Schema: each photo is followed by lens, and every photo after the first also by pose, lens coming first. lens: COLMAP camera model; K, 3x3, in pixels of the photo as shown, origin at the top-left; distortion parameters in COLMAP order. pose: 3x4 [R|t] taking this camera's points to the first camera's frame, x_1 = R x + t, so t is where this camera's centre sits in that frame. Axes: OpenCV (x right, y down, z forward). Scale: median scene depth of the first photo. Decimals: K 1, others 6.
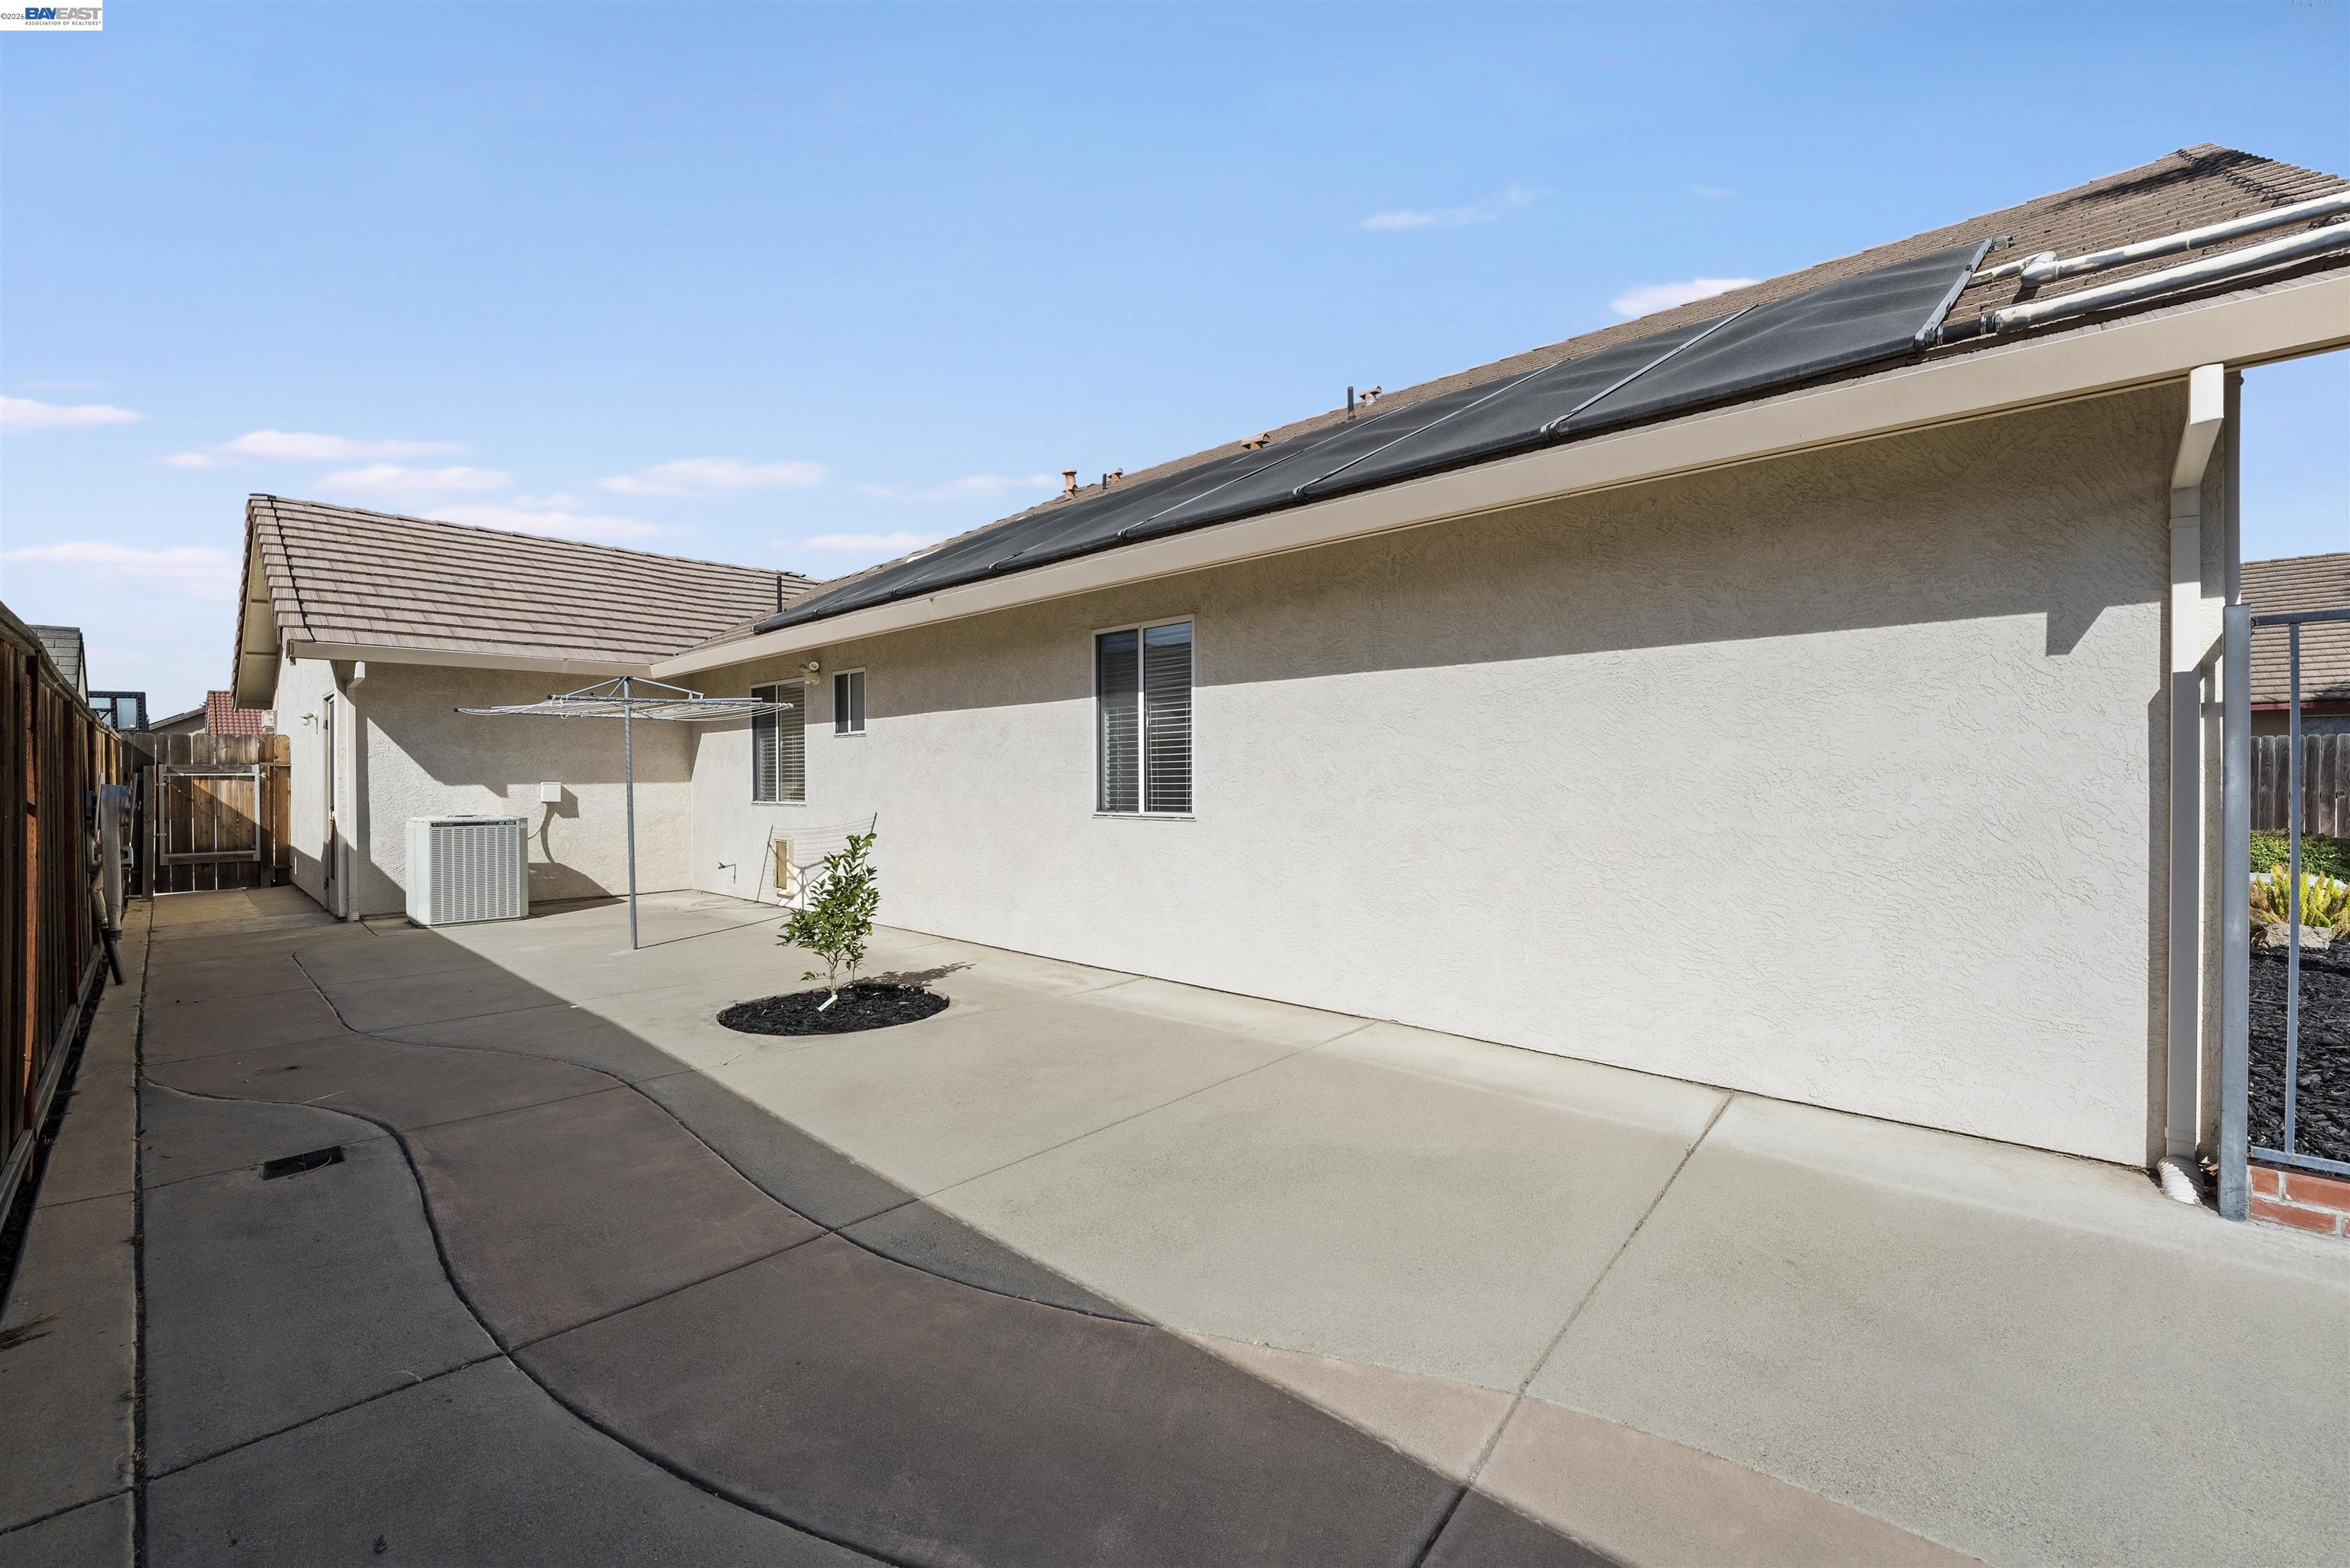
lens RADIAL K [[973.1, 0, 1167.5], [0, 973.1, 781.8], [0, 0, 1]] dist [0.001914, -0.000341]
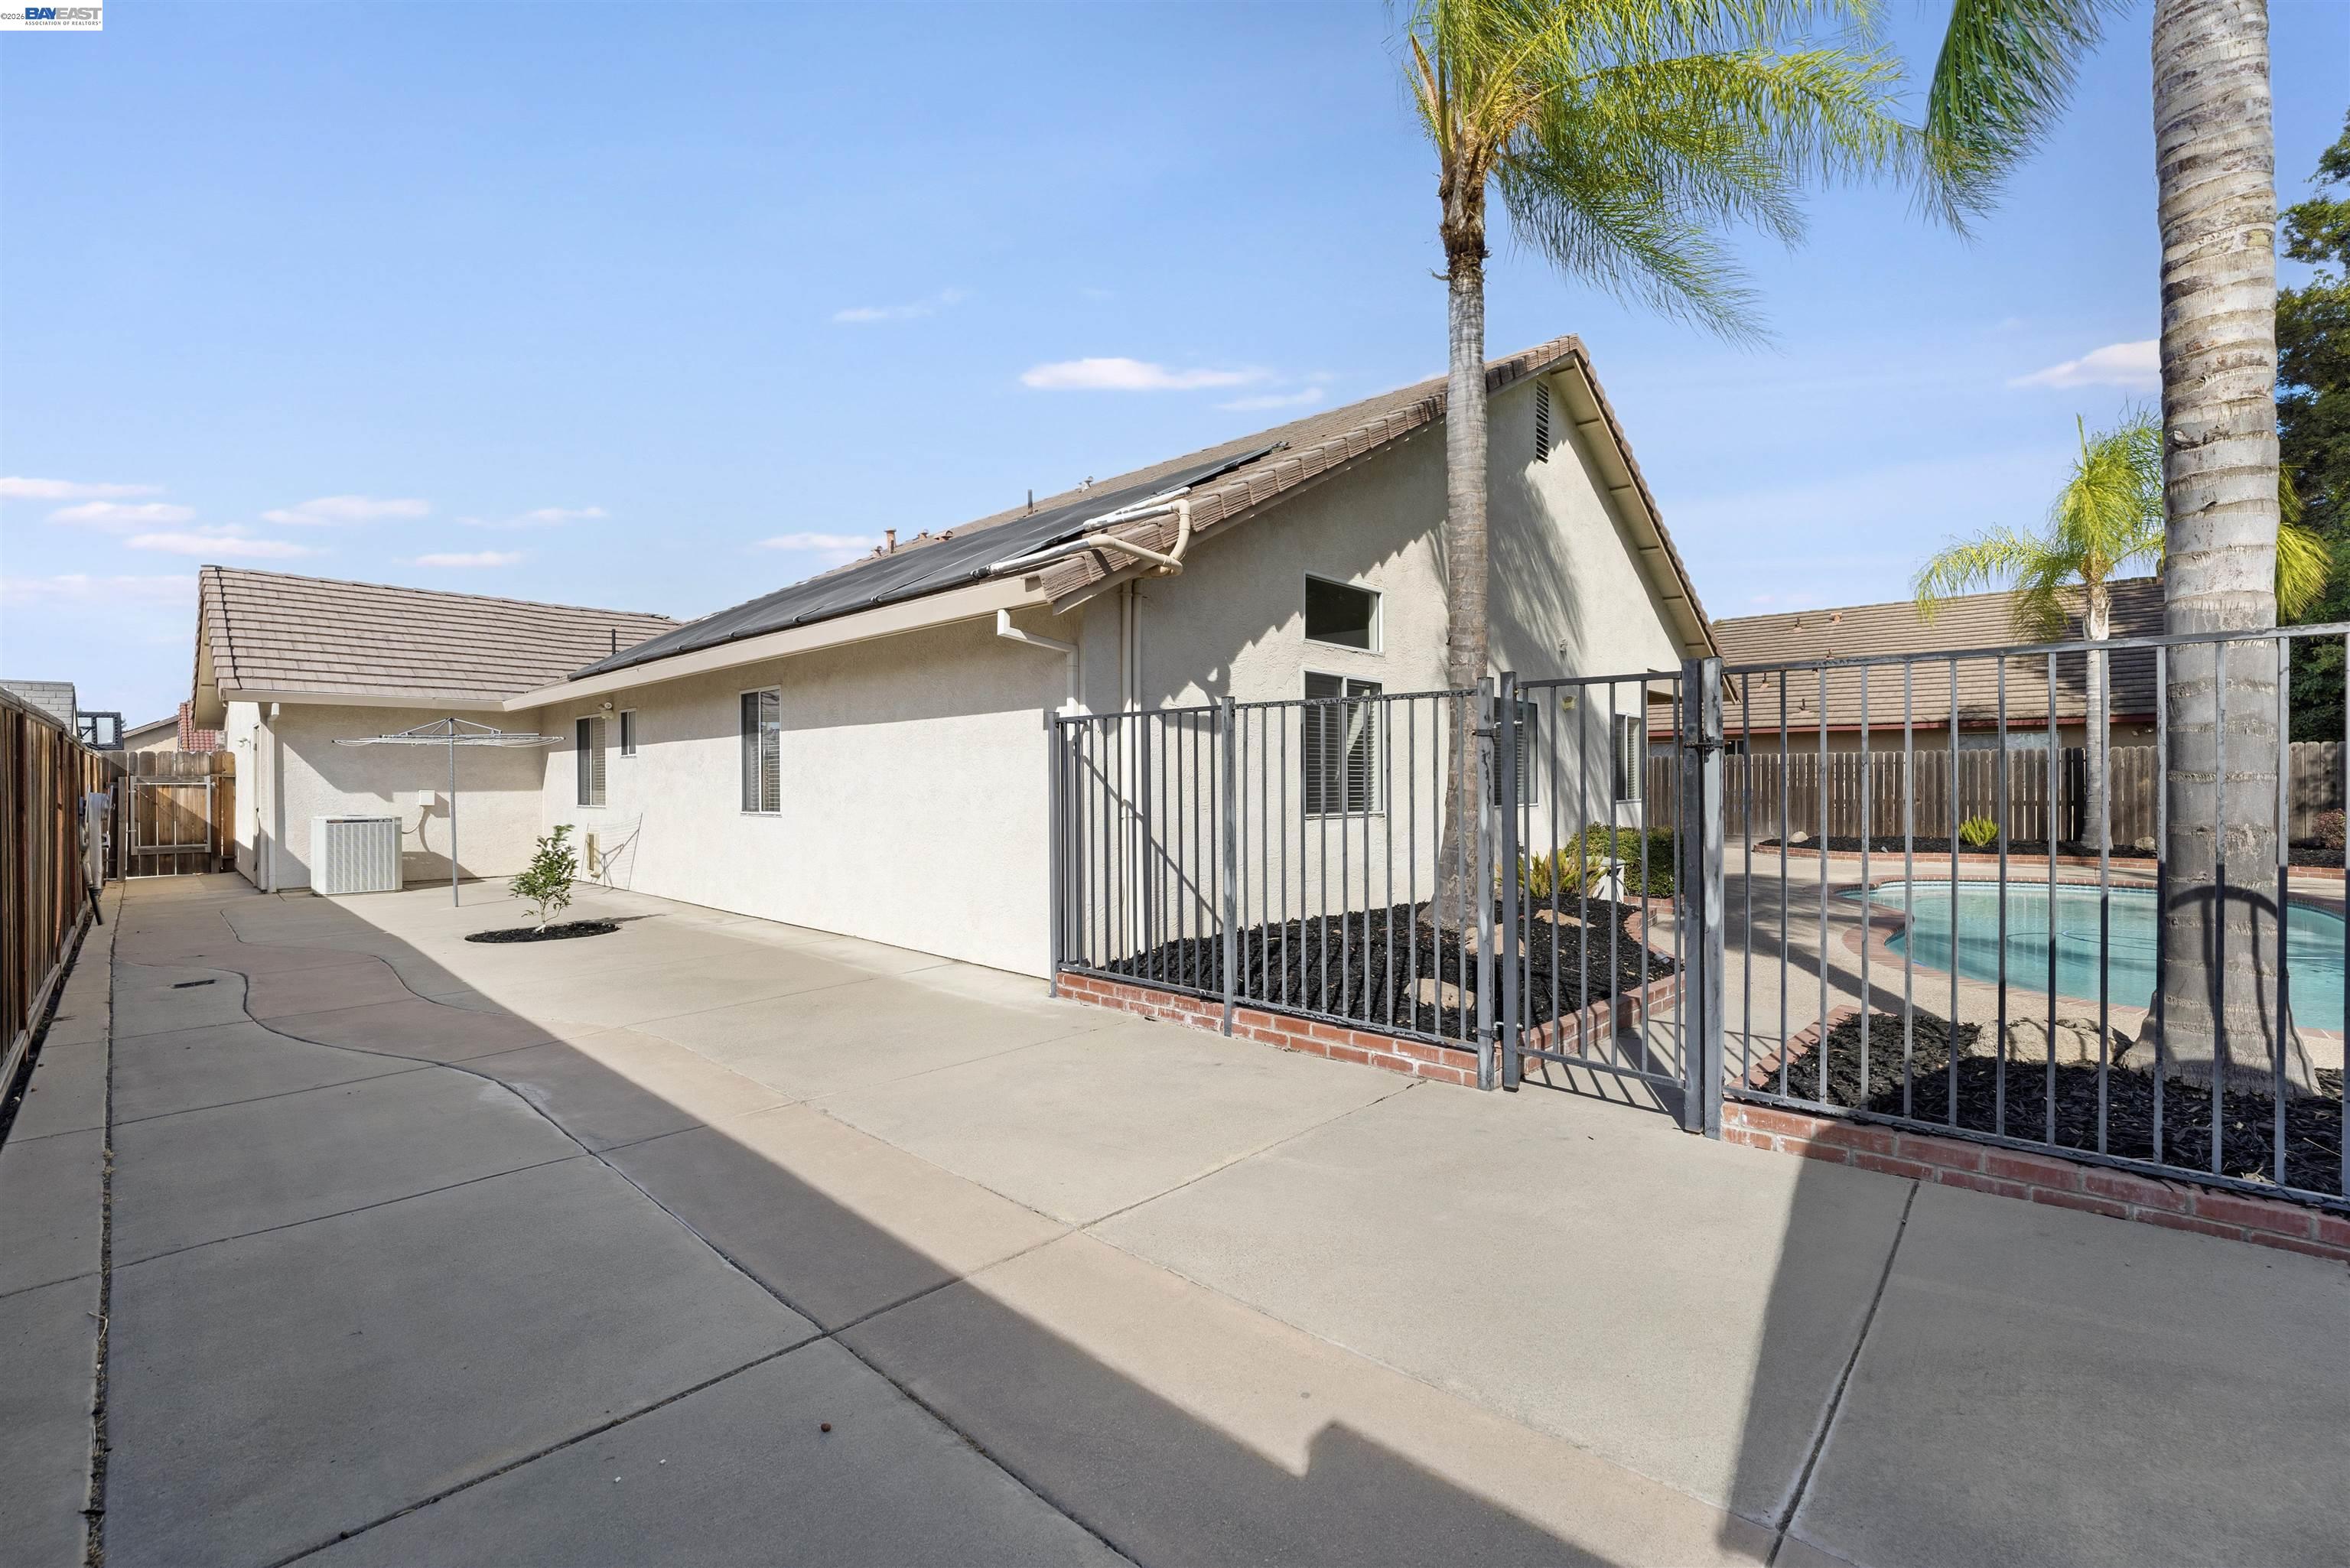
lens RADIAL K [[1005.9, 0, 1175.0], [0, 1005.9, 784.0], [0, 0, 1]] dist [-0.000082, 0.000549]
pose [[0.999998, 0.000653, -0.001819, 0.400476], [-0.000658, 0.999997, -0.002391, -0.006032], [0.001817, 0.002392, 0.999995, -0.376517]]
